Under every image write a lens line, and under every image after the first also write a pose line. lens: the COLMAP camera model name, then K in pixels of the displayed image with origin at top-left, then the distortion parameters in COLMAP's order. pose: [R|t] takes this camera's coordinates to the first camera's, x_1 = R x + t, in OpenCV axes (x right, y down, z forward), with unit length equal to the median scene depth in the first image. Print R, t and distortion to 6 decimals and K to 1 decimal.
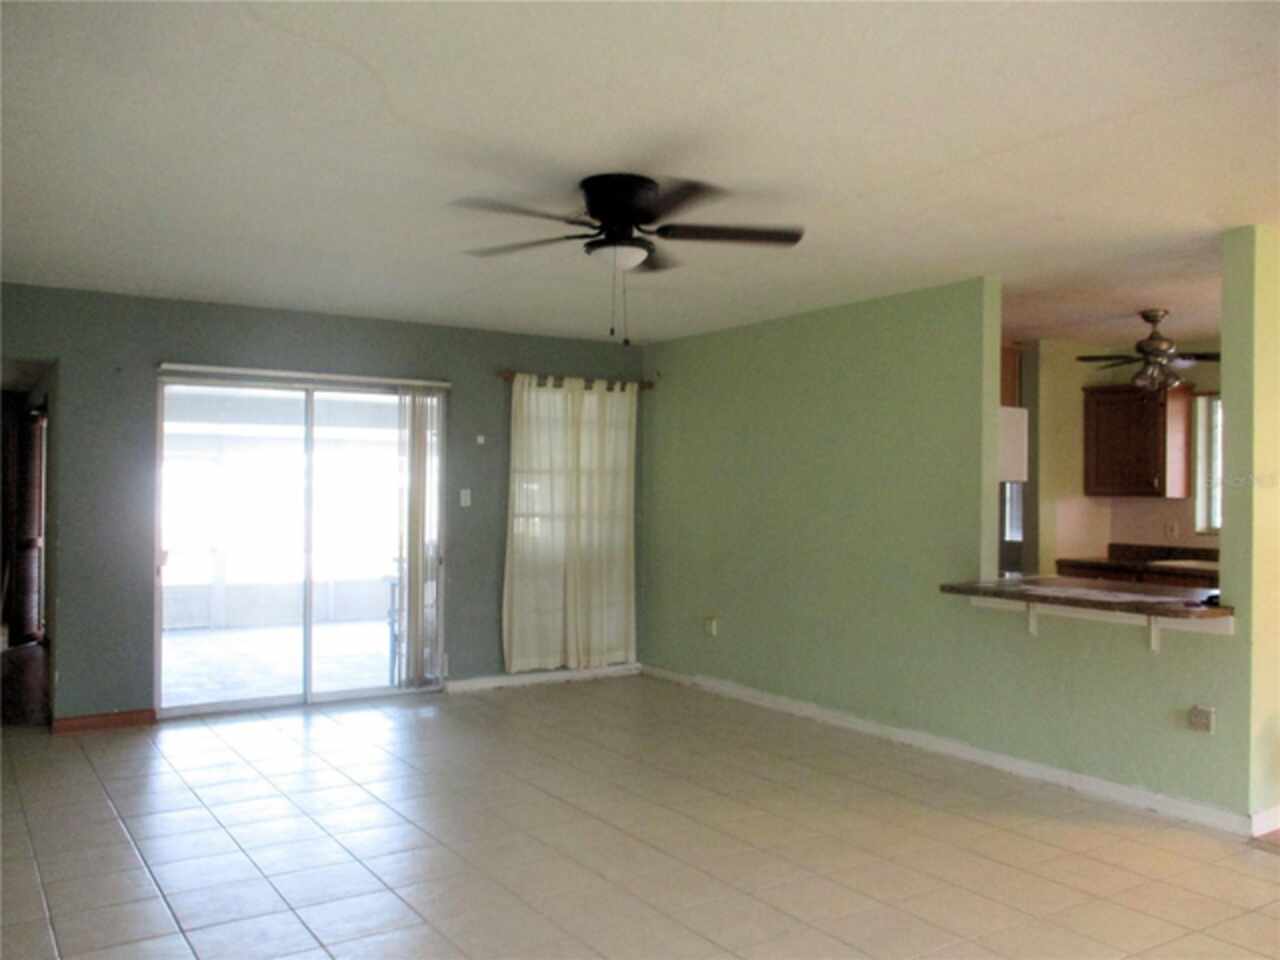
lens RADIAL K [[1076.3, 0, 640.0], [0, 1076.3, 480.0], [0, 0, 1]] dist [0.014419, -0.001606]
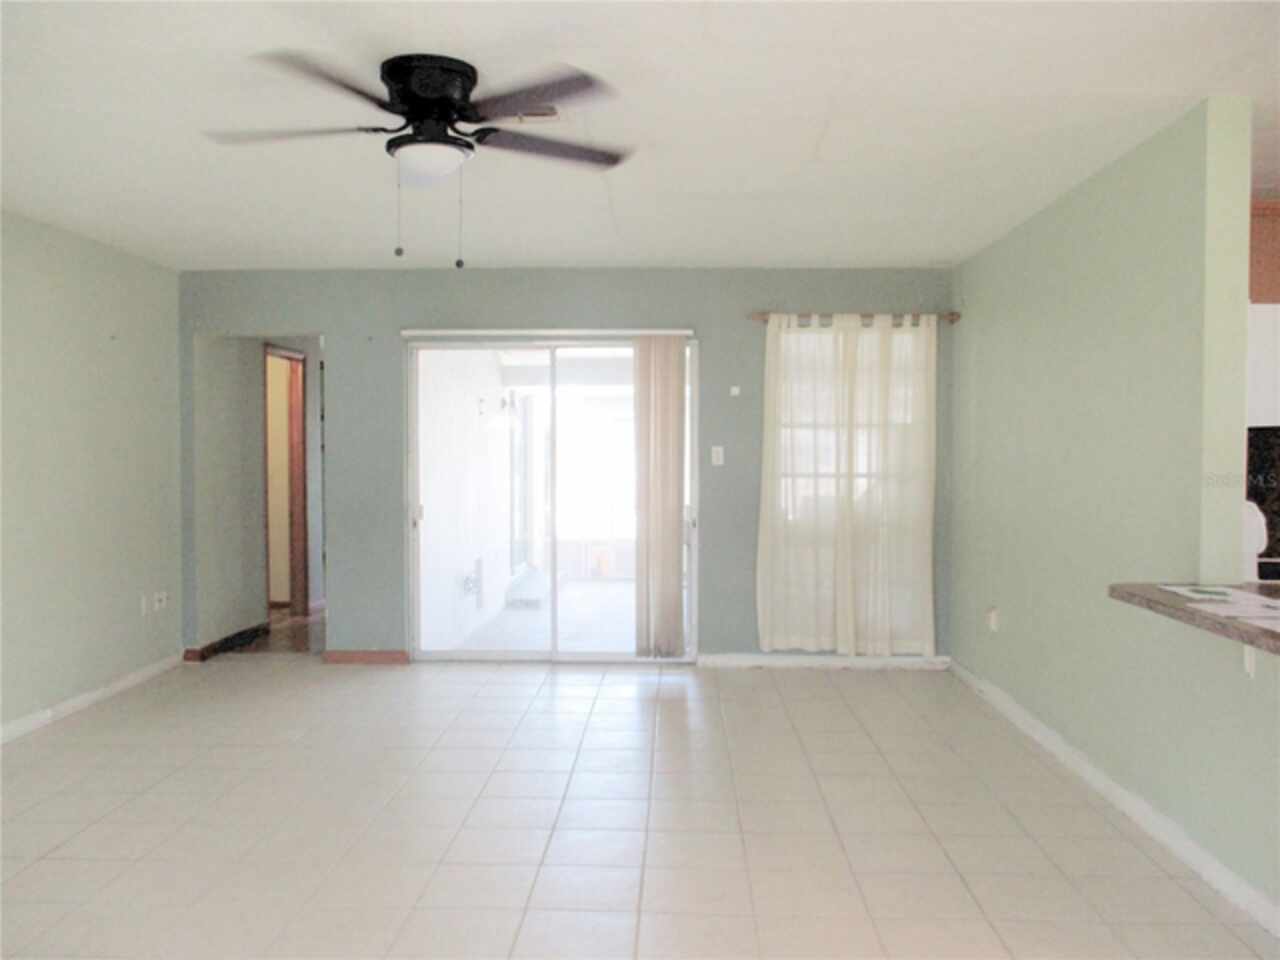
lens RADIAL K [[1057.2, 0, 640.0], [0, 1057.2, 480.0], [0, 0, 1]] dist [-0.004920, -0.005975]
pose [[0.819756, 0.009876, -0.572628, 0.295270], [0.011058, 0.999392, 0.033067, 0.006789], [0.572606, -0.033438, 0.819149, 0.227992]]
